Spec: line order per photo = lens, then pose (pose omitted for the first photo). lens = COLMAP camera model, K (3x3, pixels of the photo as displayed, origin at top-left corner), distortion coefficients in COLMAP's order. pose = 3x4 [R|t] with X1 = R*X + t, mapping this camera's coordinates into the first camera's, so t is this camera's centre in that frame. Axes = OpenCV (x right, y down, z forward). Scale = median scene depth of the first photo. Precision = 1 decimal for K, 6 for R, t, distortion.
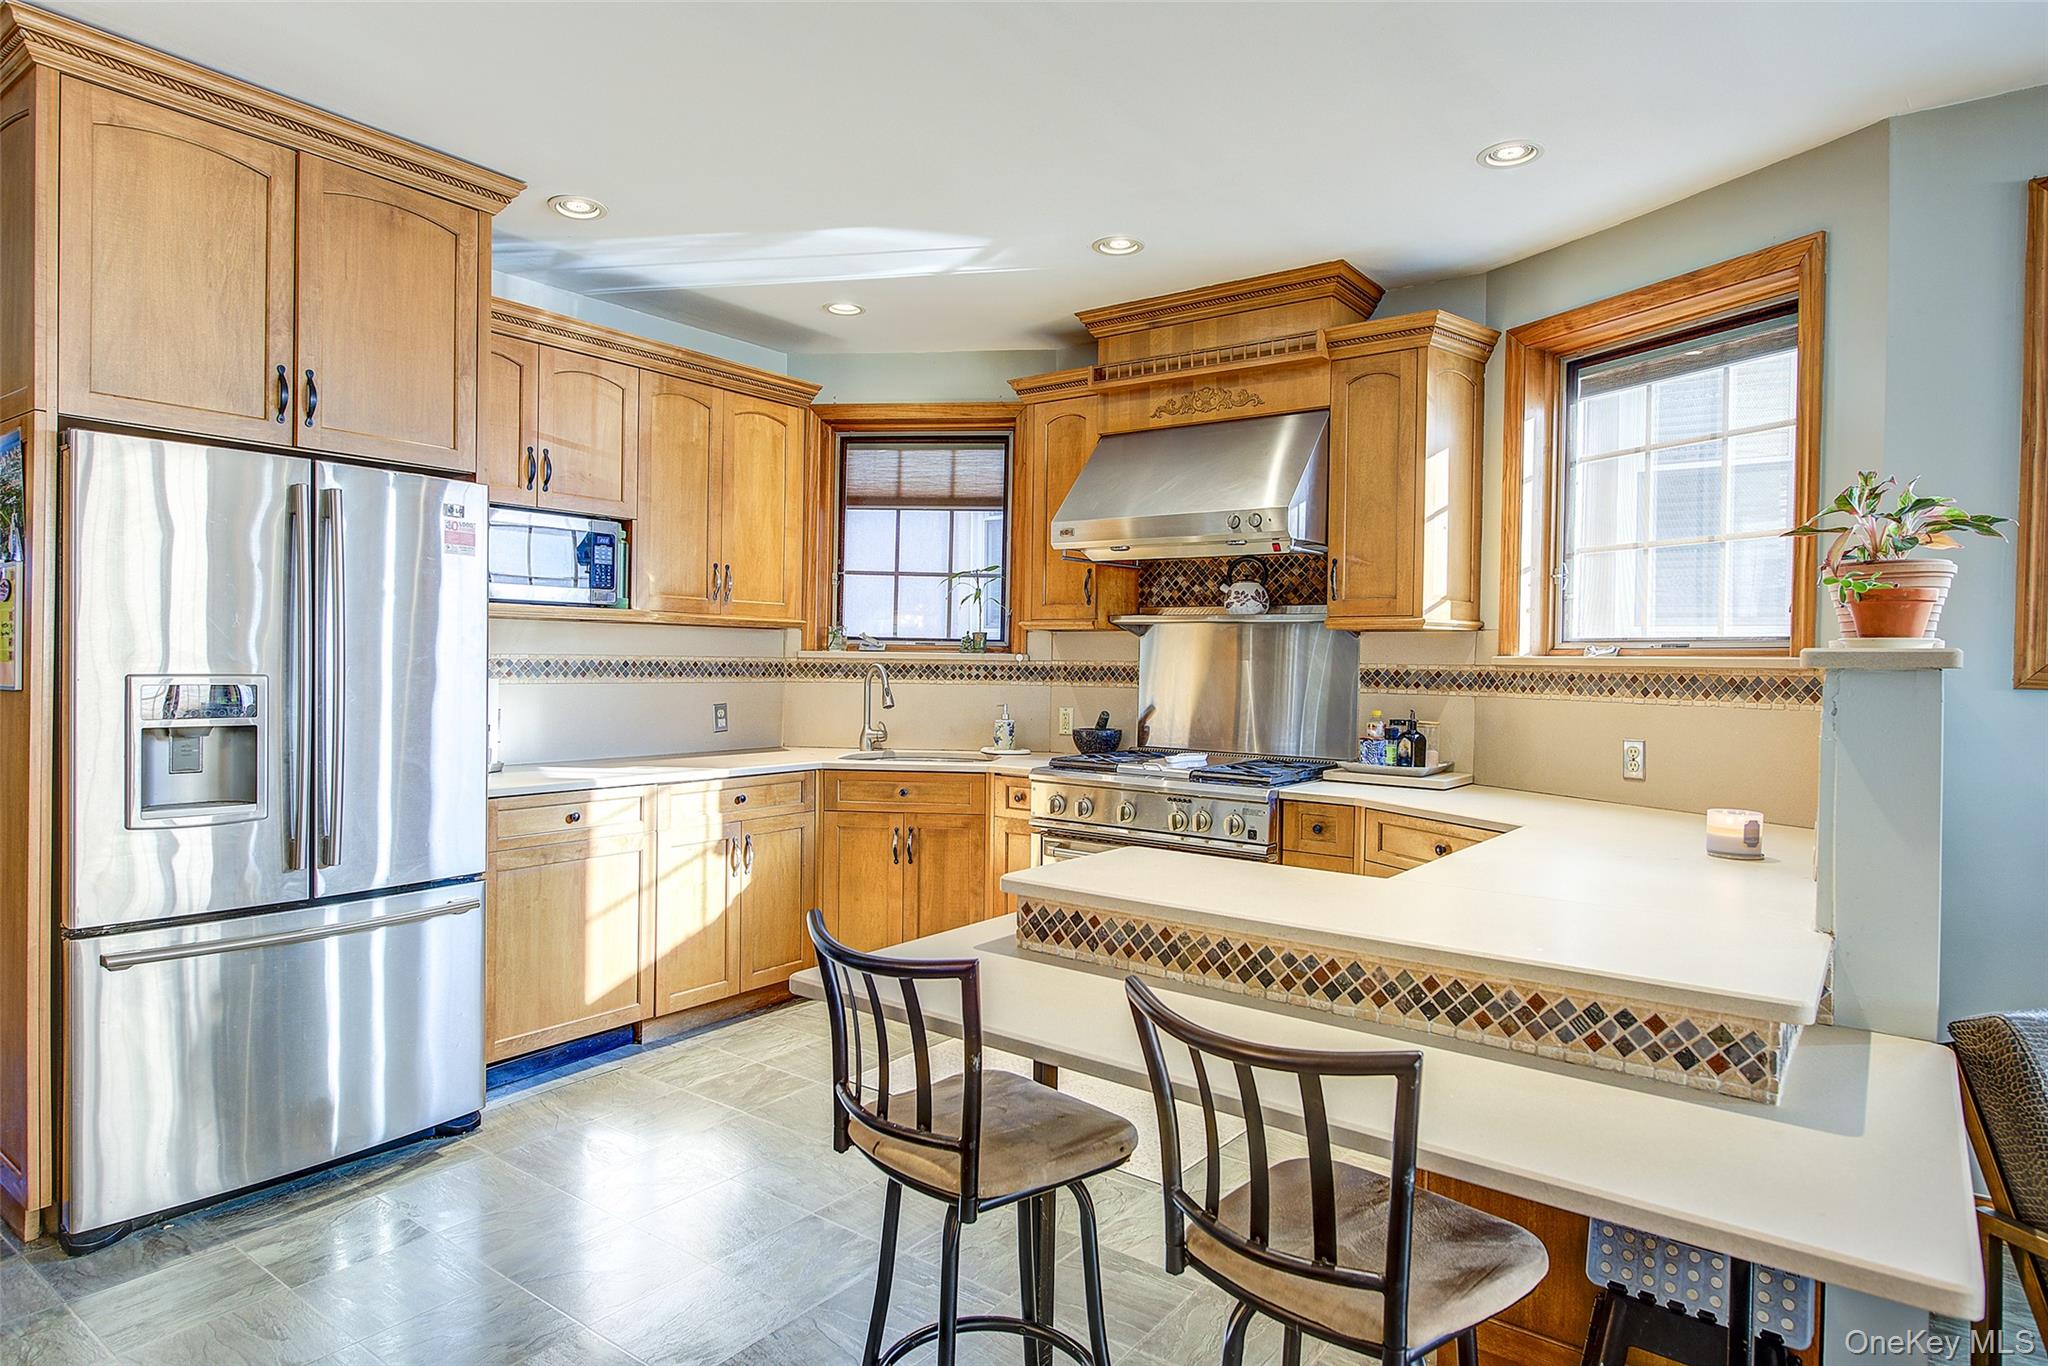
lens RADIAL K [[1166.9, 0, 1019.9], [0, 1166.9, 675.8], [0, 0, 1]] dist [0.002998, 0.000256]
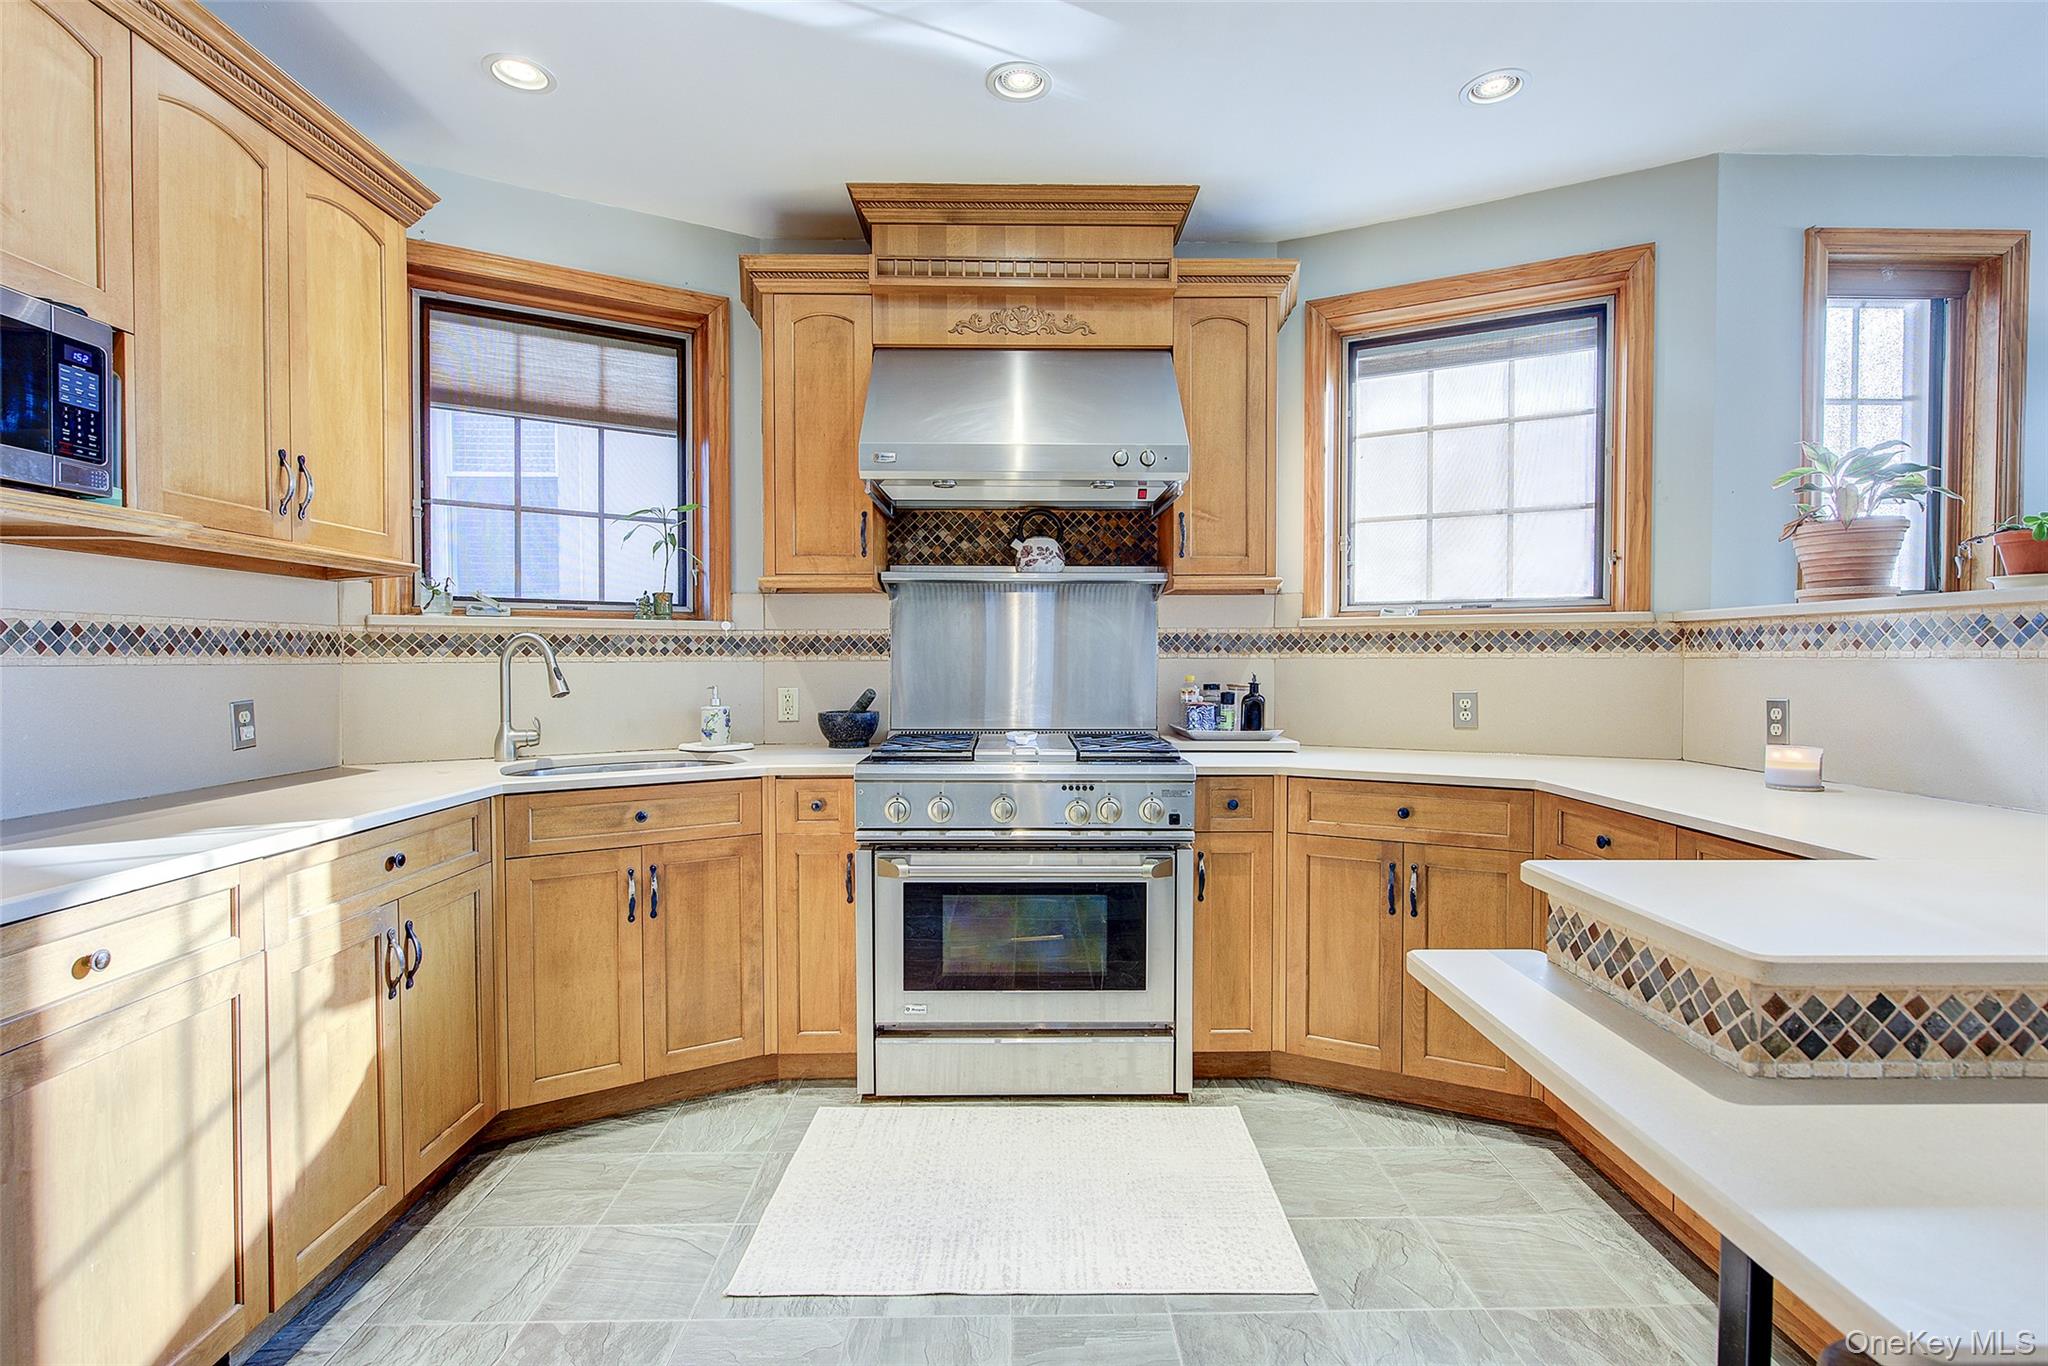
lens RADIAL K [[969.2, 0, 1029.0], [0, 969.2, 678.8], [0, 0, 1]] dist [-0.000306, -0.000853]
pose [[0.789580, -0.028369, 0.612992, -0.270858], [0.021009, 0.999595, 0.019200, 0.013177], [-0.613288, -0.002282, 0.789856, 0.416711]]
